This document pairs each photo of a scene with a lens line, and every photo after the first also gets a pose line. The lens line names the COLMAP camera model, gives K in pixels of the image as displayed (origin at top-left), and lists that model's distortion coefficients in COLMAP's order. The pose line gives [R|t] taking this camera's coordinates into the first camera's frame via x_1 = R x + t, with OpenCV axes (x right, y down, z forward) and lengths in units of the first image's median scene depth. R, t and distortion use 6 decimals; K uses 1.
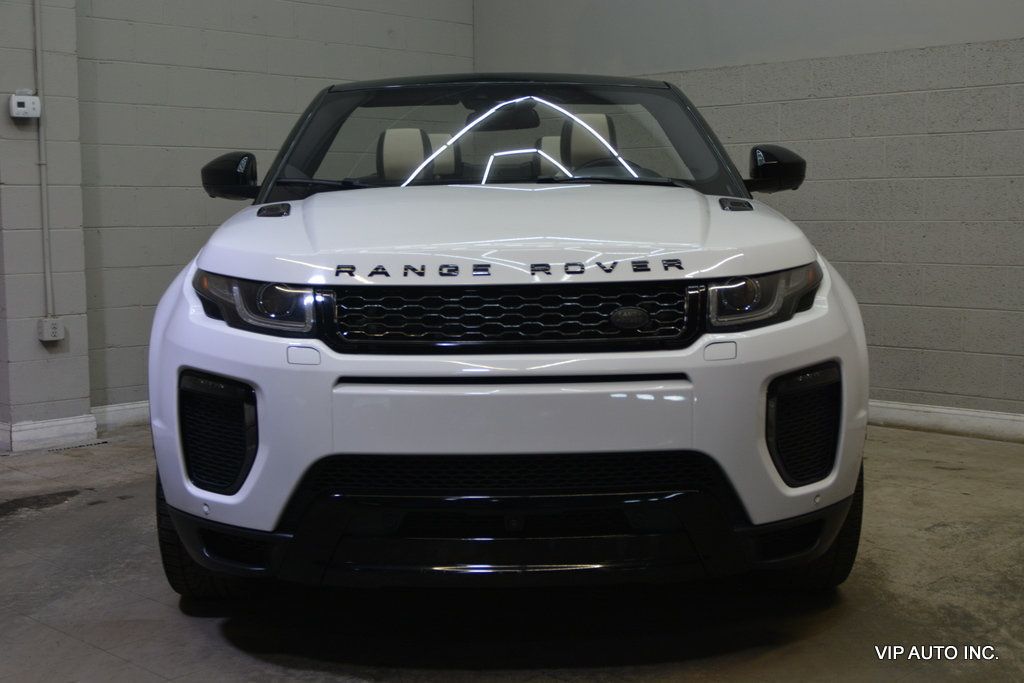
lens RADIAL K [[1316.1, 0, 509.2], [0, 1316.1, 339.4], [0, 0, 1]] dist [0.001241, 0.000000]
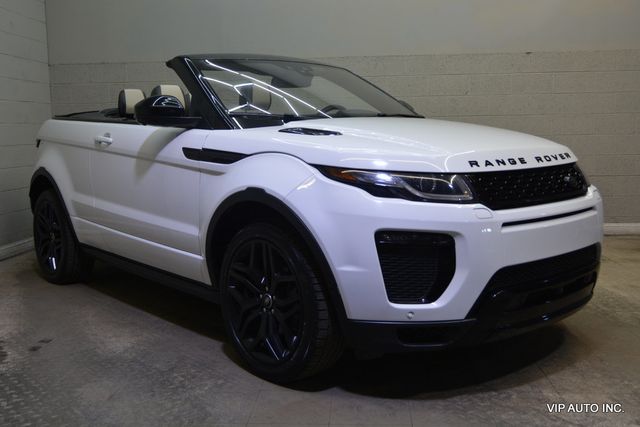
lens RADIAL K [[665.2, 0, 316.3], [0, 665.2, 211.7], [0, 0, 1]] dist [-0.011383, 0.000000]
pose [[0.755484, -0.080628, 0.650186, -0.799873], [0.074810, 0.996524, 0.036651, -0.034121], [-0.650882, 0.020951, 0.758890, 0.434594]]
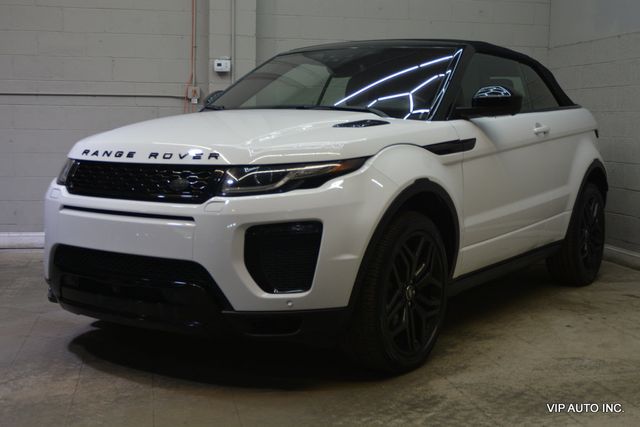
lens RADIAL K [[871.0, 0, 319.6], [0, 871.0, 210.2], [0, 0, 1]] dist [-0.023861, 0.000000]
pose [[0.822920, 0.075112, -0.563170, 0.836026], [-0.075134, 0.996904, 0.023172, -0.020991], [0.563167, 0.023245, 0.826016, 0.116464]]
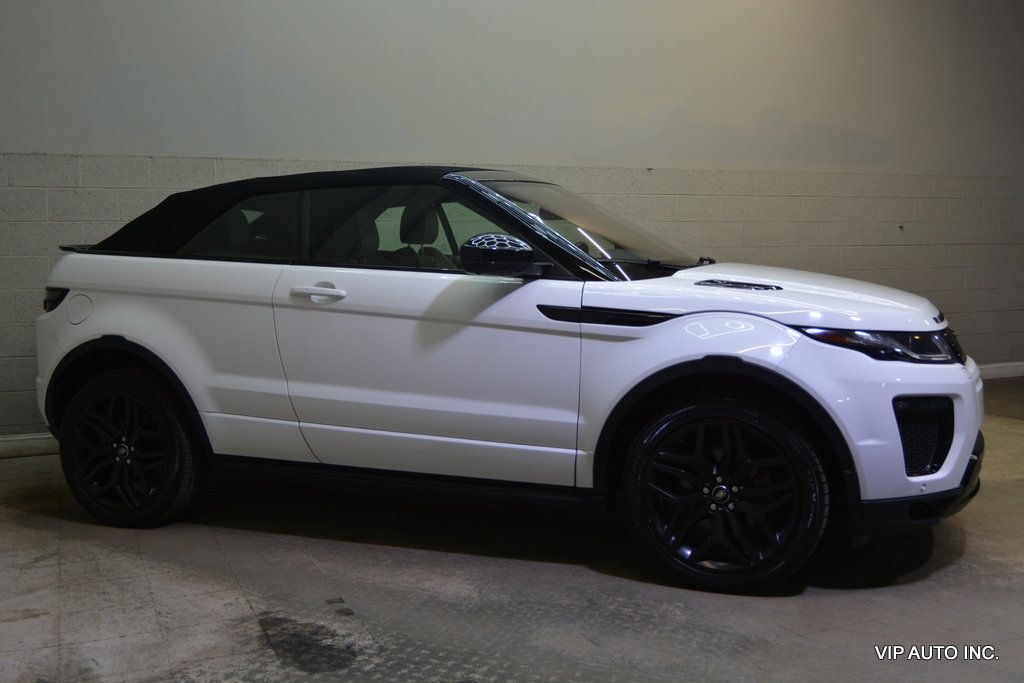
lens RADIAL K [[1064.3, 0, 510.9], [0, 1064.3, 342.1], [0, 0, 1]] dist [-0.011383, 0.000000]
pose [[0.357648, -0.076238, 0.930739, -1.428208], [0.098902, 0.994149, 0.043427, -0.125258], [-0.928605, 0.076521, 0.363095, 0.941280]]
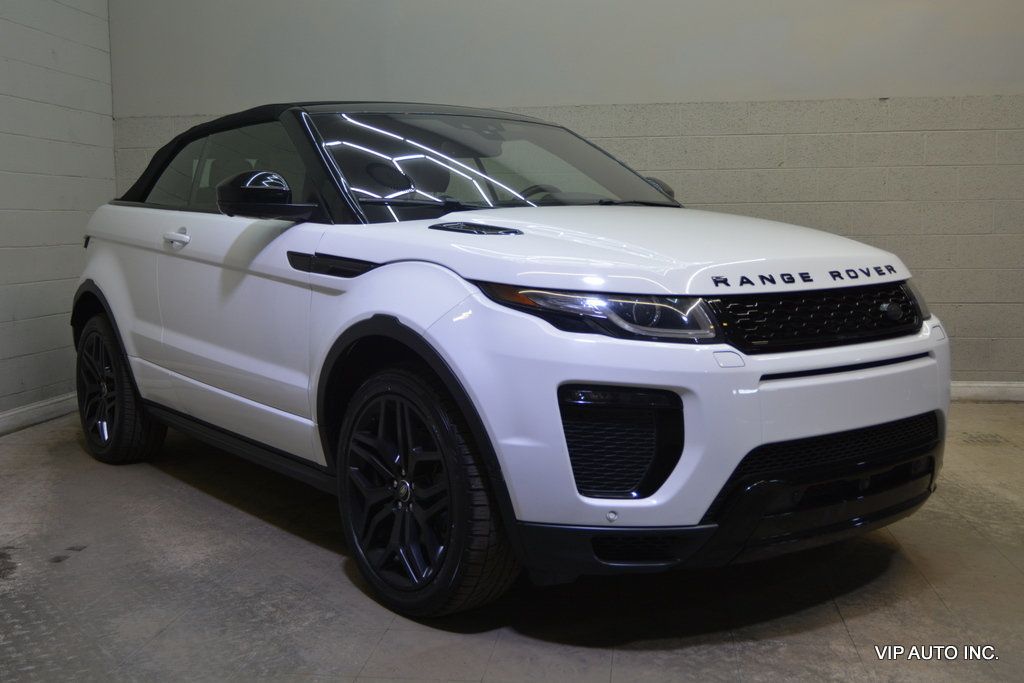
lens RADIAL K [[1116.1, 0, 507.7], [0, 1116.1, 344.3], [0, 0, 1]] dist [-0.013831, 0.000000]
pose [[0.794487, -0.062608, 0.604045, -0.781413], [0.062923, 0.997805, 0.020659, -0.027652], [-0.604013, 0.021595, 0.796682, 0.332358]]
